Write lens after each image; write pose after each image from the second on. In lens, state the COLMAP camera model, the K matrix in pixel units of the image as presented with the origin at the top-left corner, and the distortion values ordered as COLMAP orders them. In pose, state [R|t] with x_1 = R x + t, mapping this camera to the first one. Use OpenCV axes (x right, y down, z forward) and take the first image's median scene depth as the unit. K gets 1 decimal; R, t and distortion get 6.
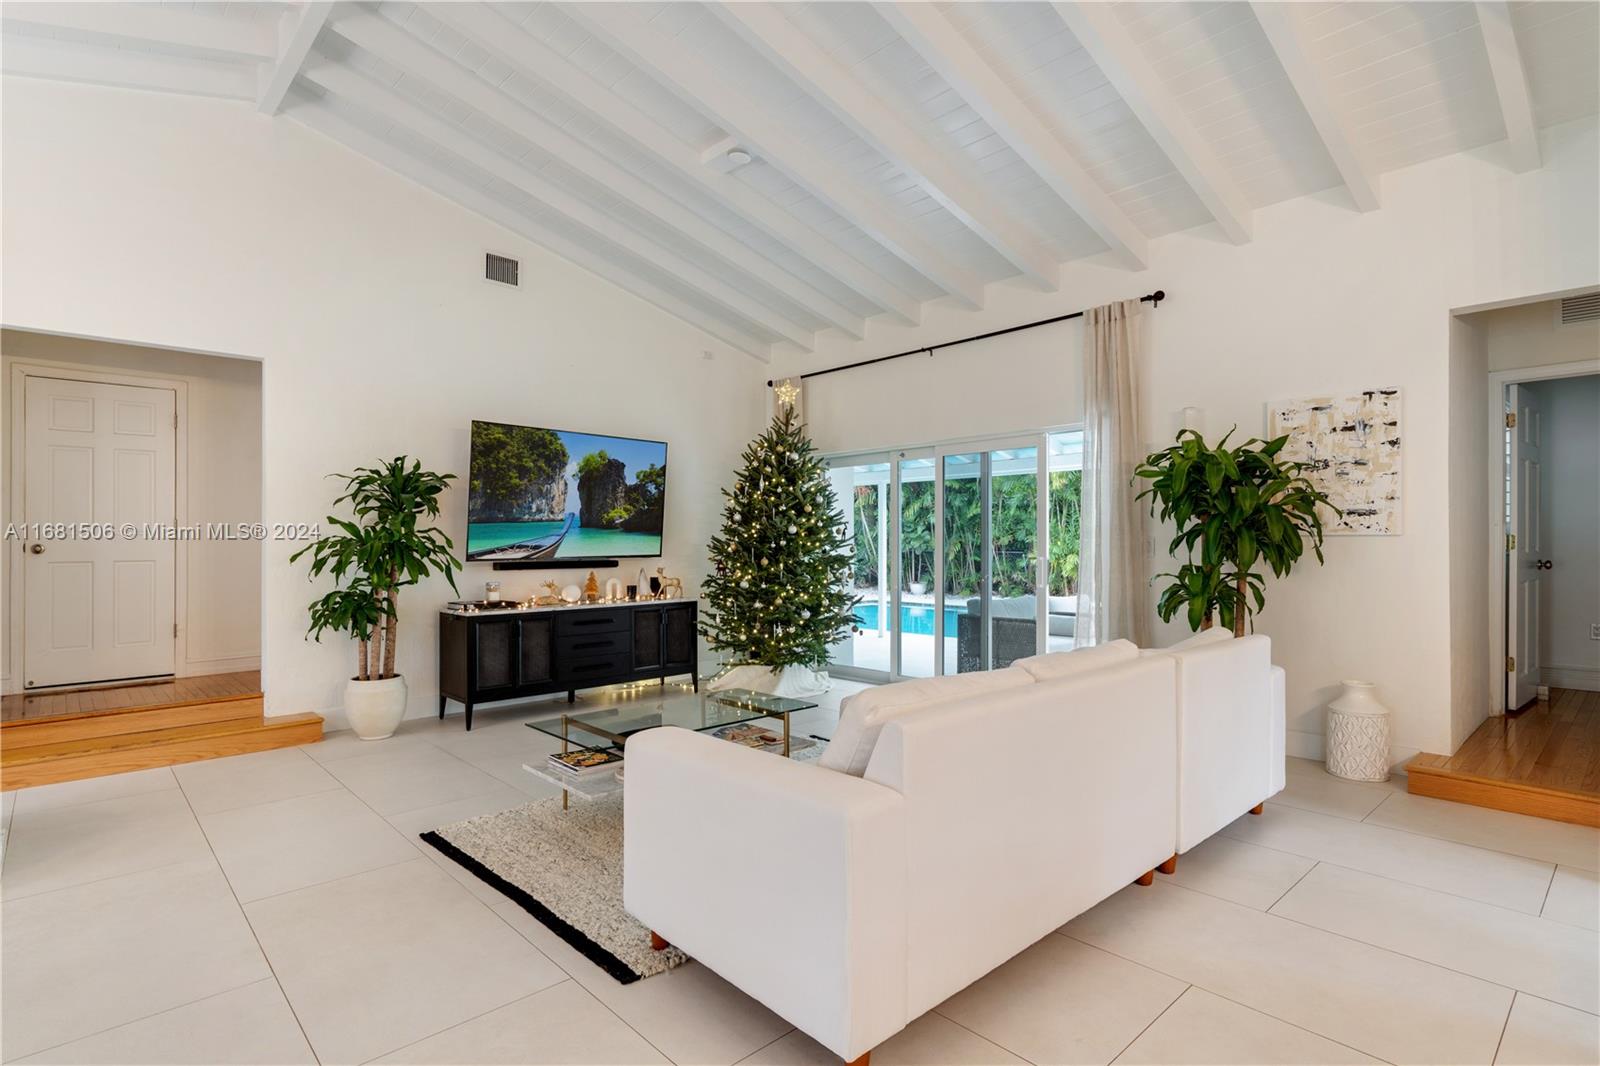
lens RADIAL K [[791.6, 0, 797.3], [0, 791.6, 538.7], [0, 0, 1]] dist [-0.006579, 0.001412]
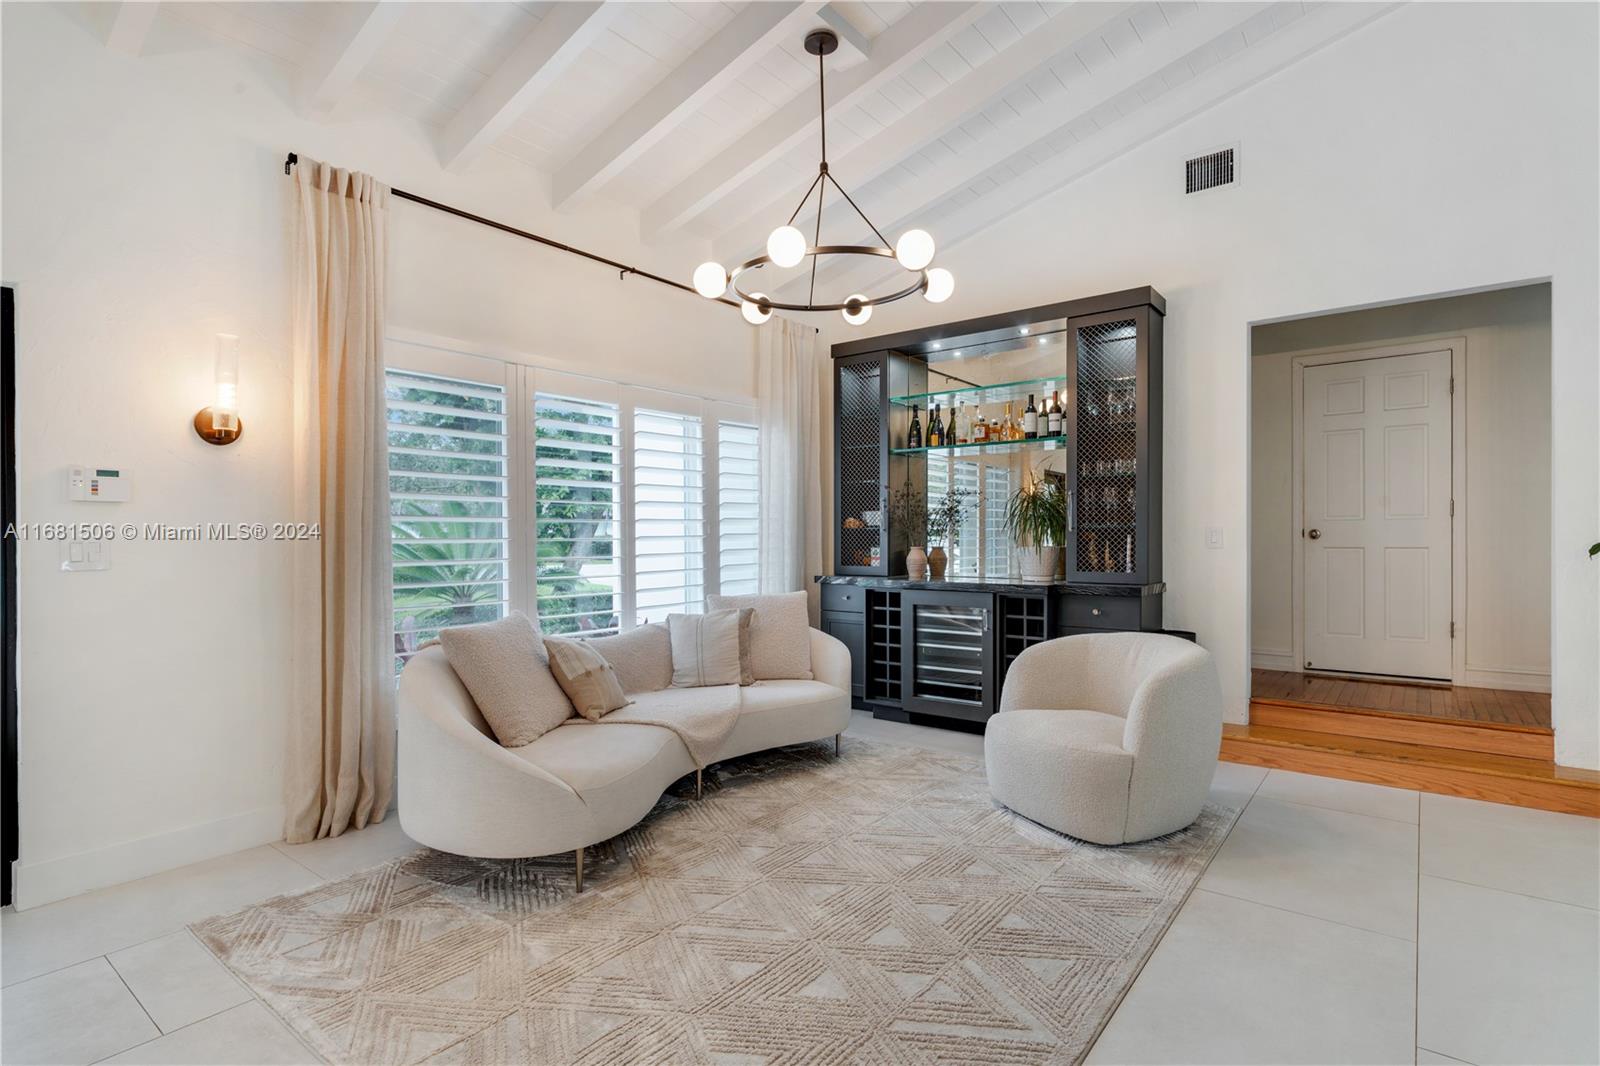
lens RADIAL K [[791.6, 0, 797.9], [0, 791.6, 529.0], [0, 0, 1]] dist [-0.006579, 0.001412]
pose [[0.146240, -0.000745, -0.989249, -0.047487], [0.008782, 0.999961, 0.000545, 0.000141], [0.989210, -0.008767, 0.146241, 0.187116]]
